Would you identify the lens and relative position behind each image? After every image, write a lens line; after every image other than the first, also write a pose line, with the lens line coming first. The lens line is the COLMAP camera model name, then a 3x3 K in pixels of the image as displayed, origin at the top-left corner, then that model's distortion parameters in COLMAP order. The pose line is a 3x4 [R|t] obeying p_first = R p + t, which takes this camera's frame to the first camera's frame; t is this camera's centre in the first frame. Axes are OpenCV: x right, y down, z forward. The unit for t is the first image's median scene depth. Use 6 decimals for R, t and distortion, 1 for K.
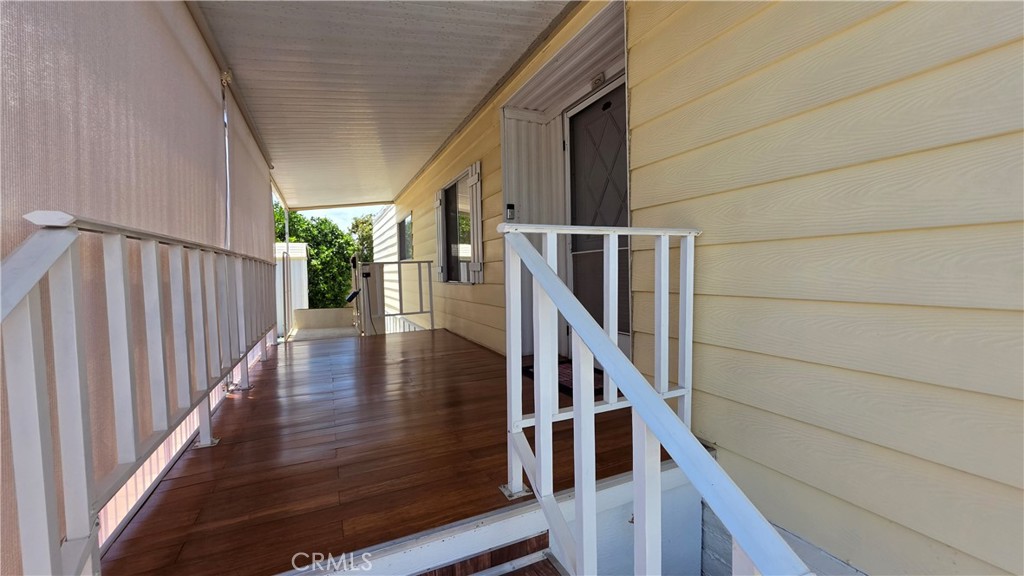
lens RADIAL K [[413.5, 0, 518.6], [0, 413.5, 284.8], [0, 0, 1]] dist [0.004435, 0.000192]
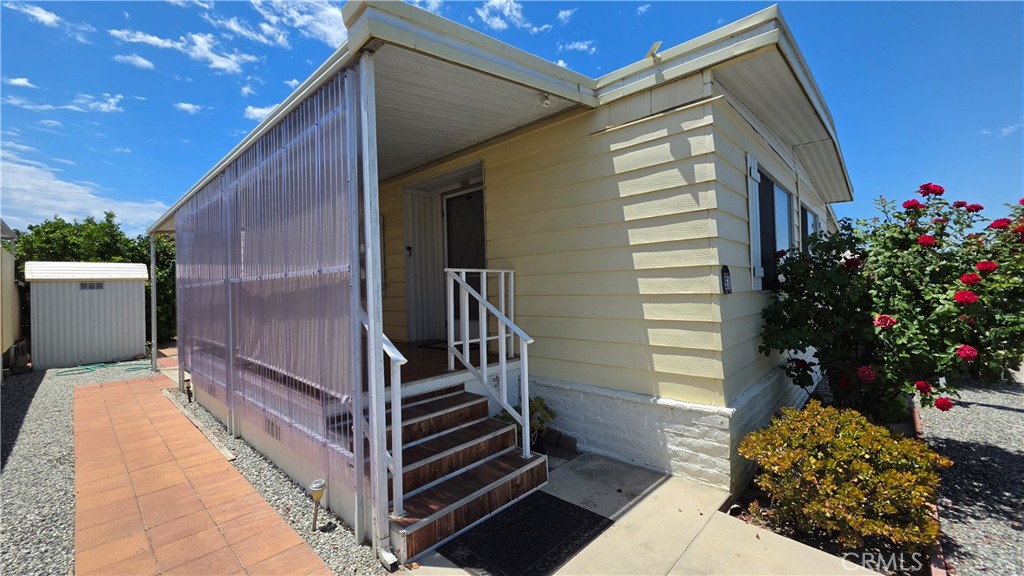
lens RADIAL K [[413.5, 0, 509.7], [0, 413.5, 283.8], [0, 0, 1]] dist [0.004435, 0.000192]
pose [[0.929123, 0.000017, 0.369771, -0.311221], [0.020439, 0.998469, -0.051403, 0.048101], [-0.369205, 0.055318, 0.927700, -0.778164]]
